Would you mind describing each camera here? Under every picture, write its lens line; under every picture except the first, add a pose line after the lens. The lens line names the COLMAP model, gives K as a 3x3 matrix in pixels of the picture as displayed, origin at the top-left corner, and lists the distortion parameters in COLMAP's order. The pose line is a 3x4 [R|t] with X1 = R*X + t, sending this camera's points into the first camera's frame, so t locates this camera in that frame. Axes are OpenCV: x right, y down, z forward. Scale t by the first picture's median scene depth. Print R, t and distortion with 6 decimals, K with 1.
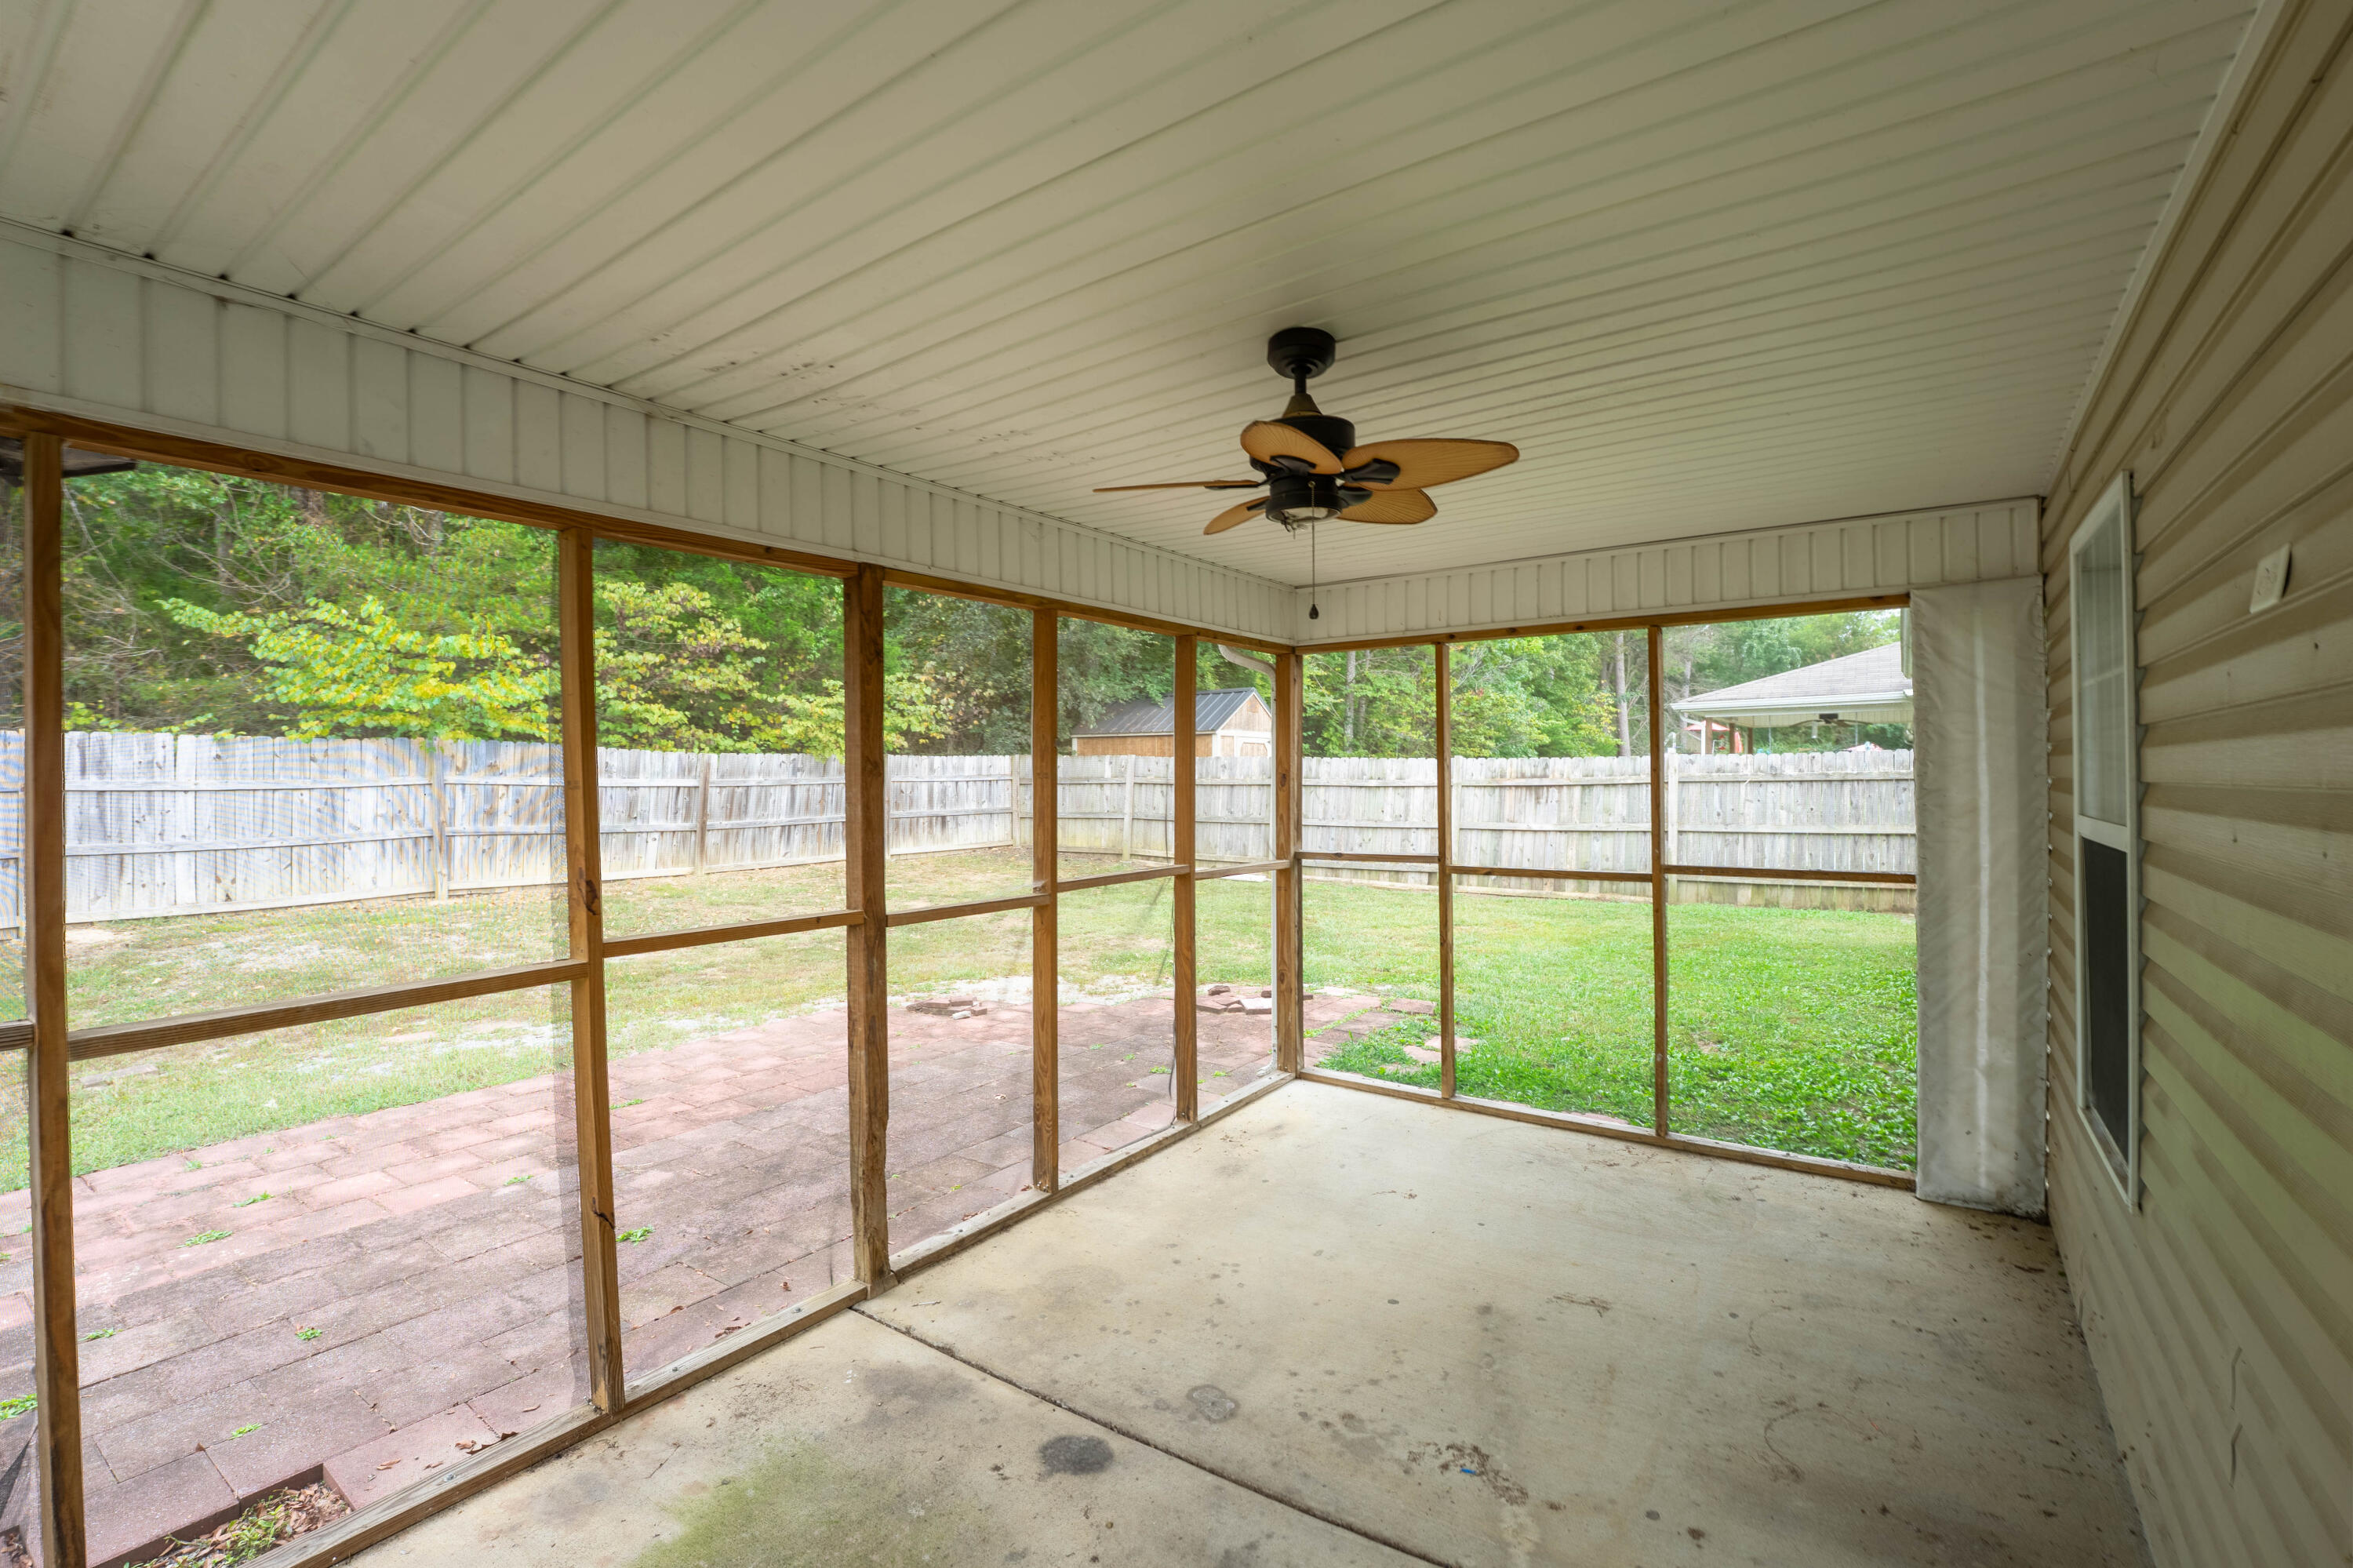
lens RADIAL K [[1035.4, 0, 1173.3], [0, 1035.4, 782.7], [0, 0, 1]] dist [-0.017093, 0.000817]
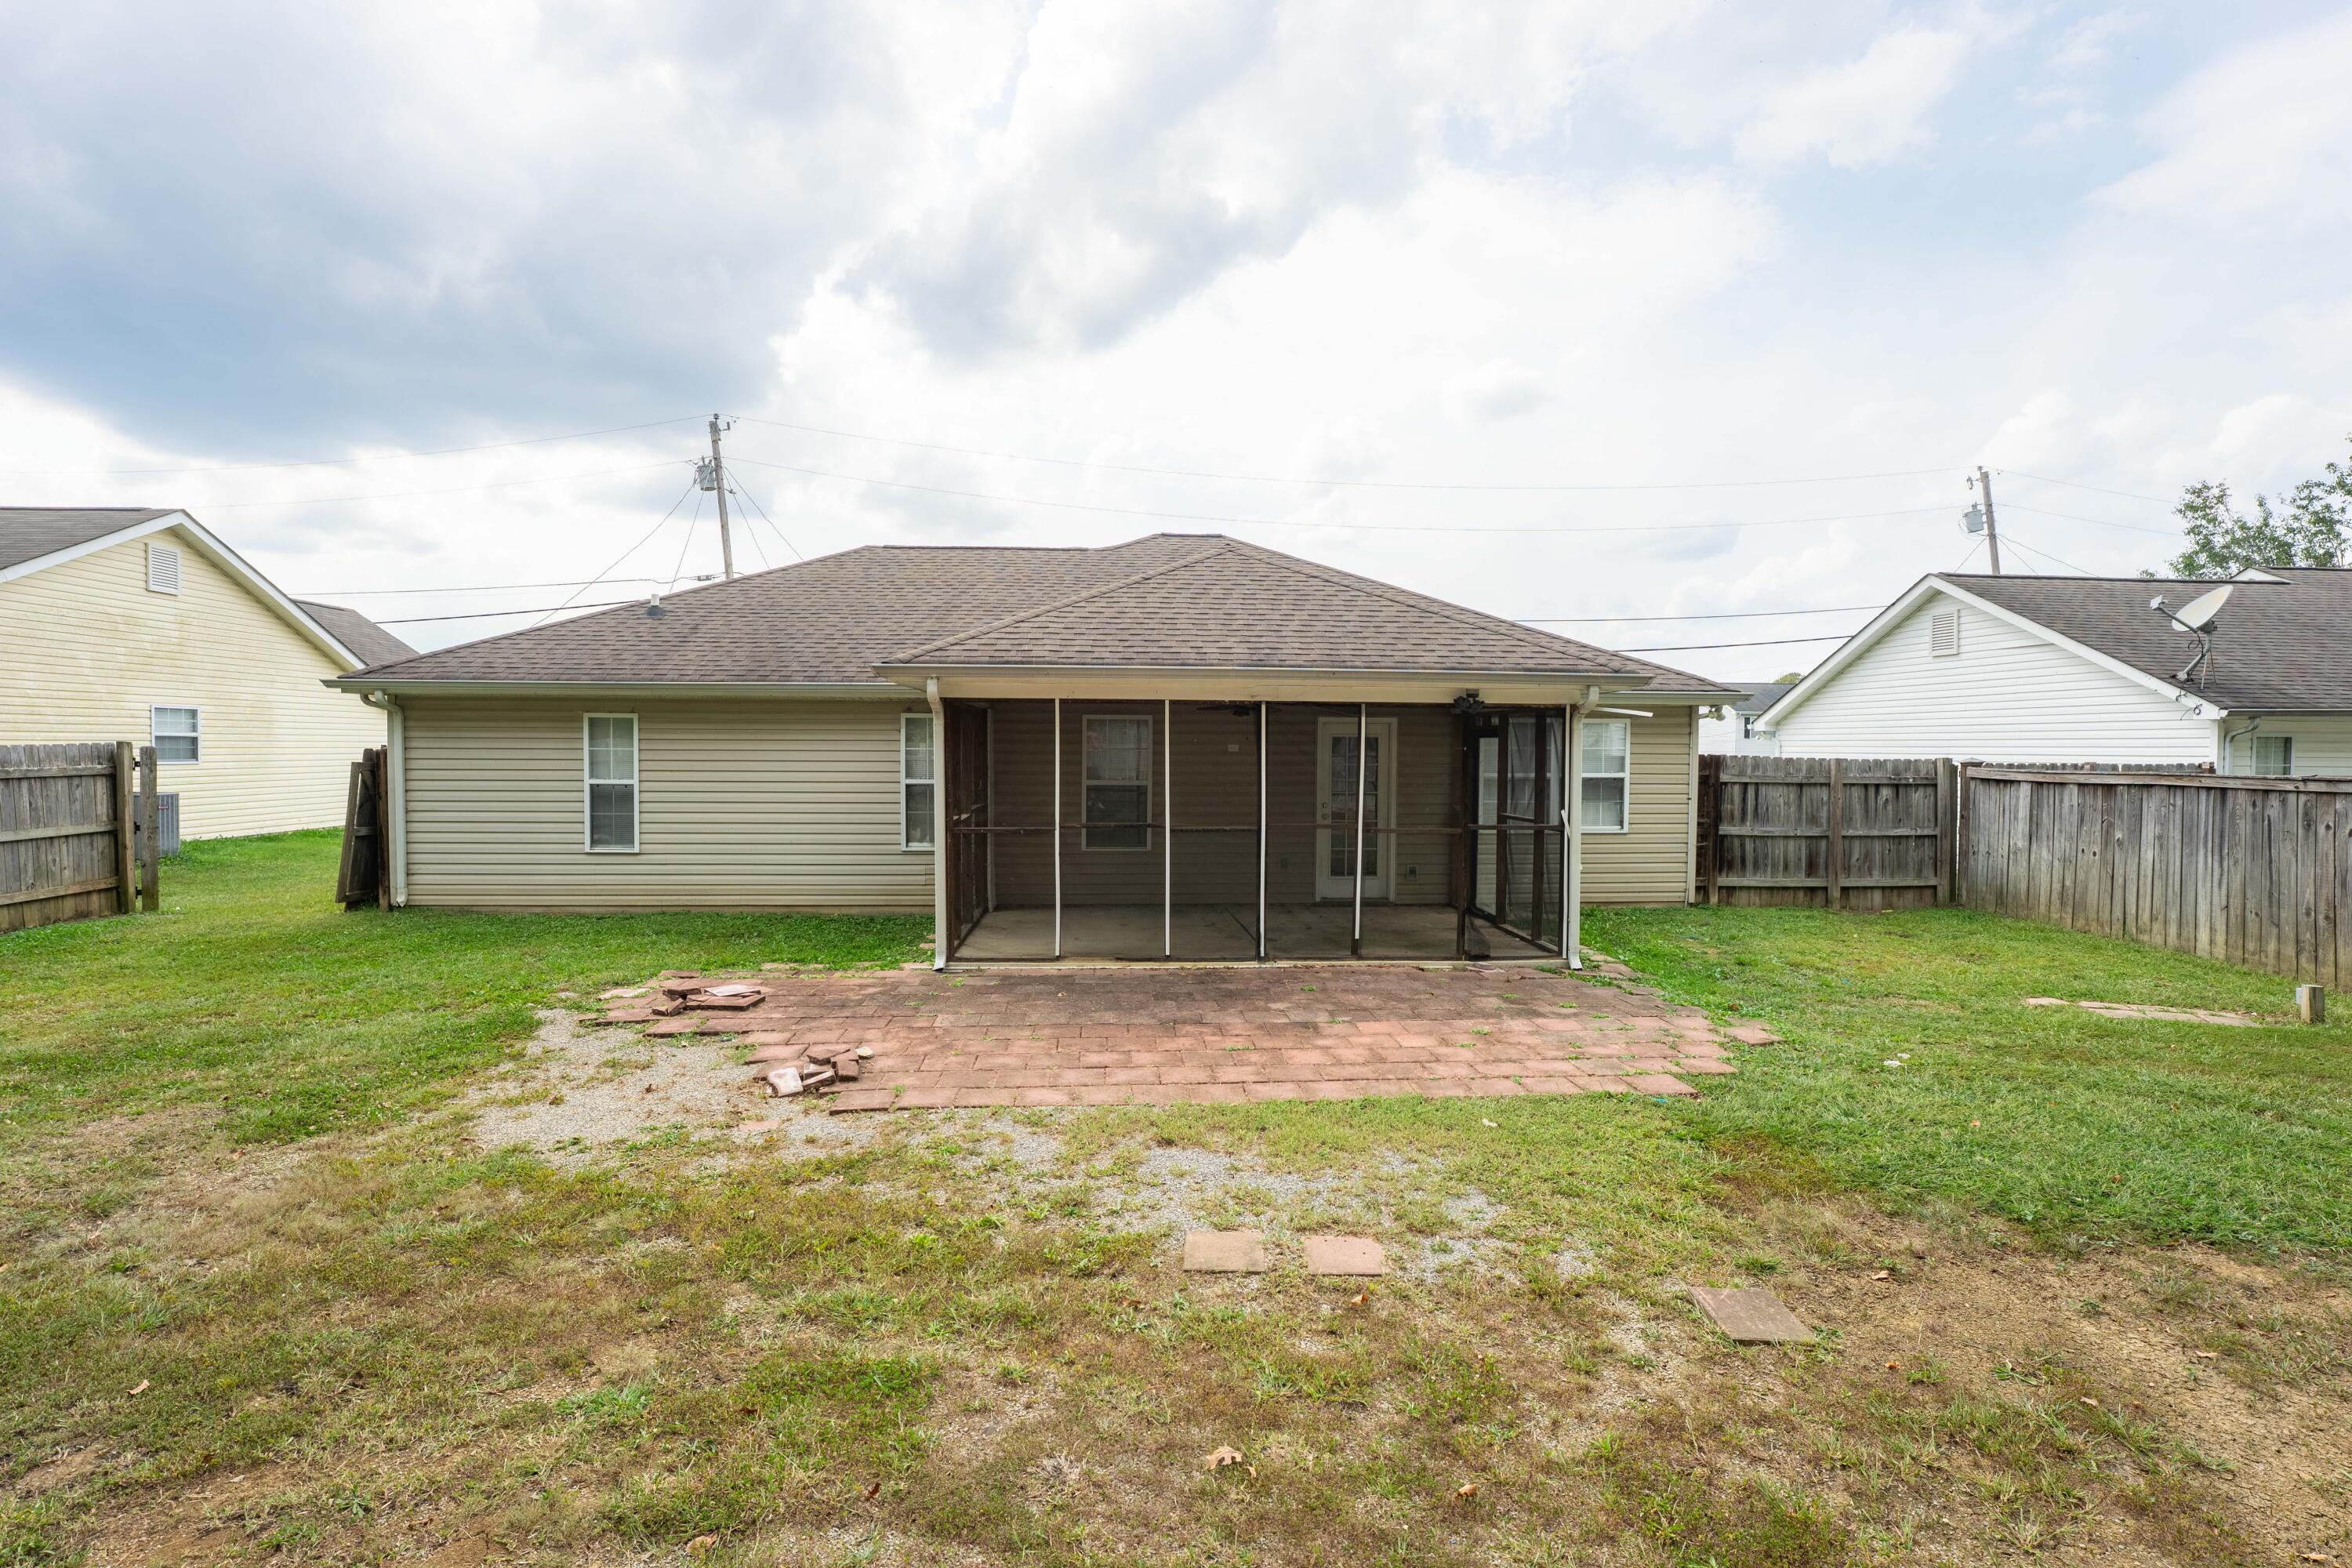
lens RADIAL K [[1075.9, 0, 1165.5], [0, 1075.9, 771.8], [0, 0, 1]] dist [-0.021122, 0.003266]
pose [[-0.620618, -0.010906, 0.784037, -1.731814], [0.005293, 0.999822, 0.018098, -0.049523], [-0.784095, 0.015382, -0.620450, 2.172473]]
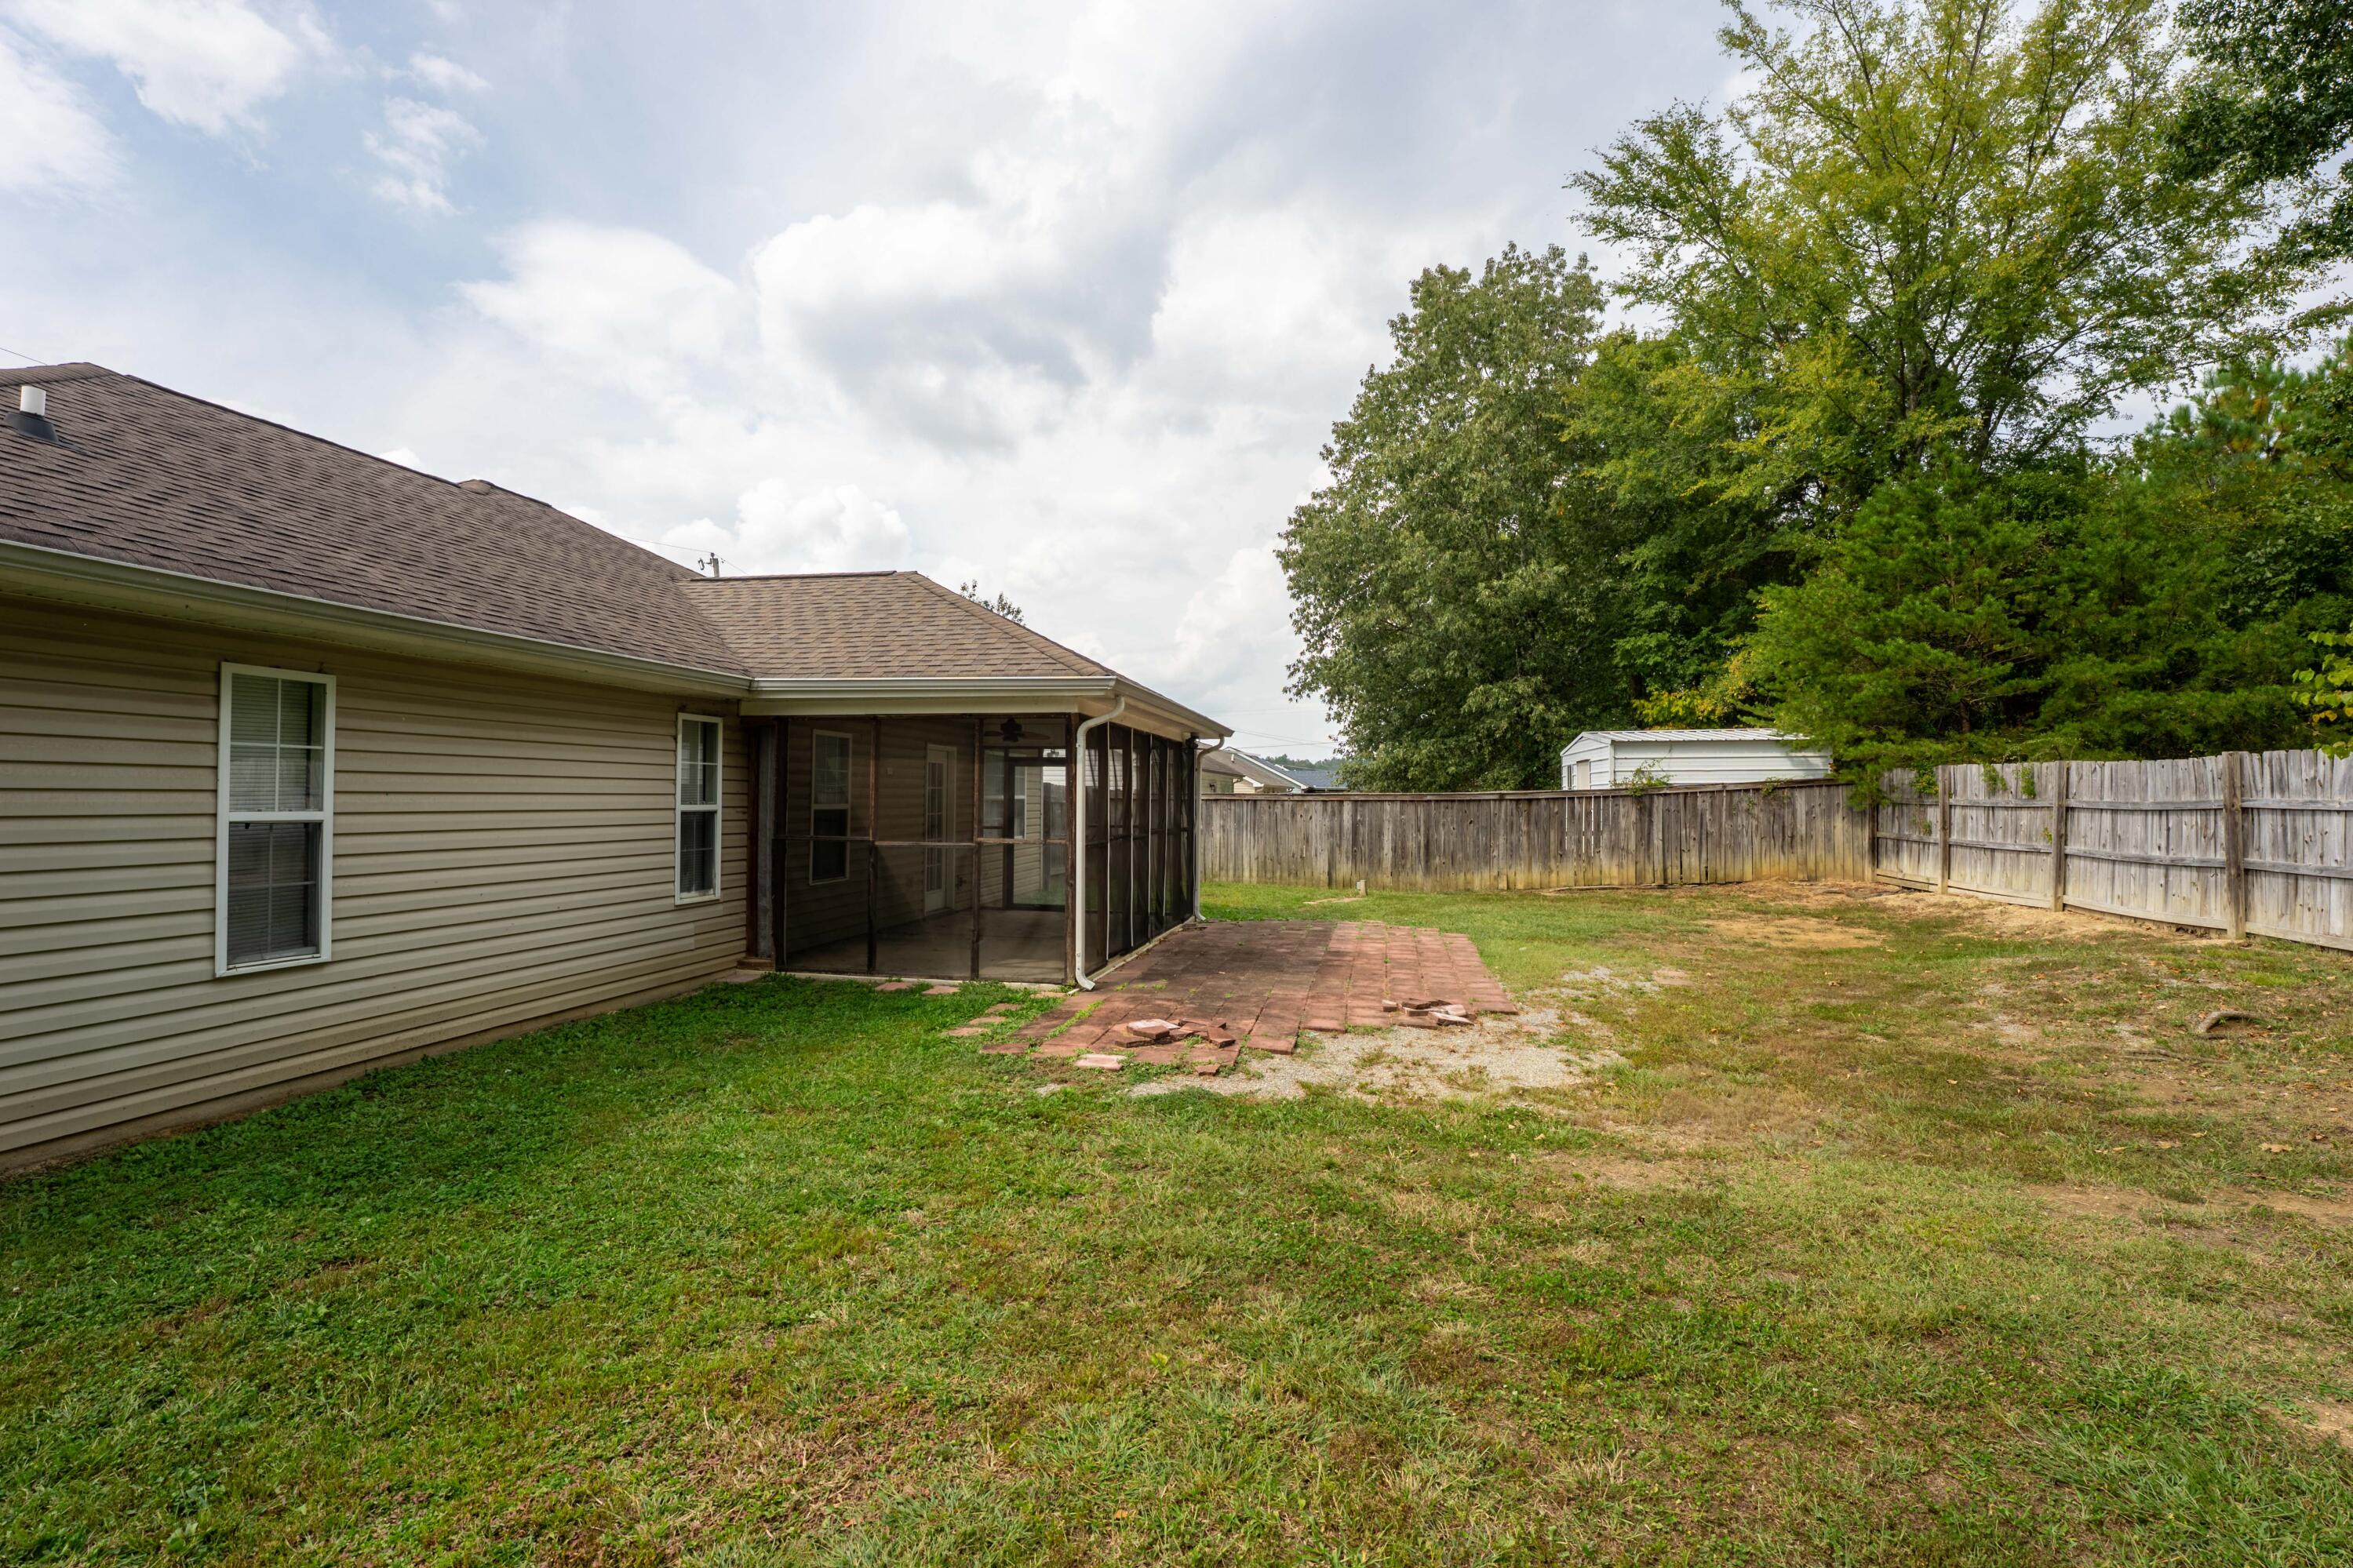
lens RADIAL K [[1076.2, 0, 1167.7], [0, 1076.2, 786.9], [0, 0, 1]] dist [-0.021122, 0.003266]
pose [[-0.916101, -0.003012, -0.400936, 0.783521], [-0.003443, 0.999994, 0.000355, -0.021557], [0.400933, 0.001705, -0.916106, 3.143307]]
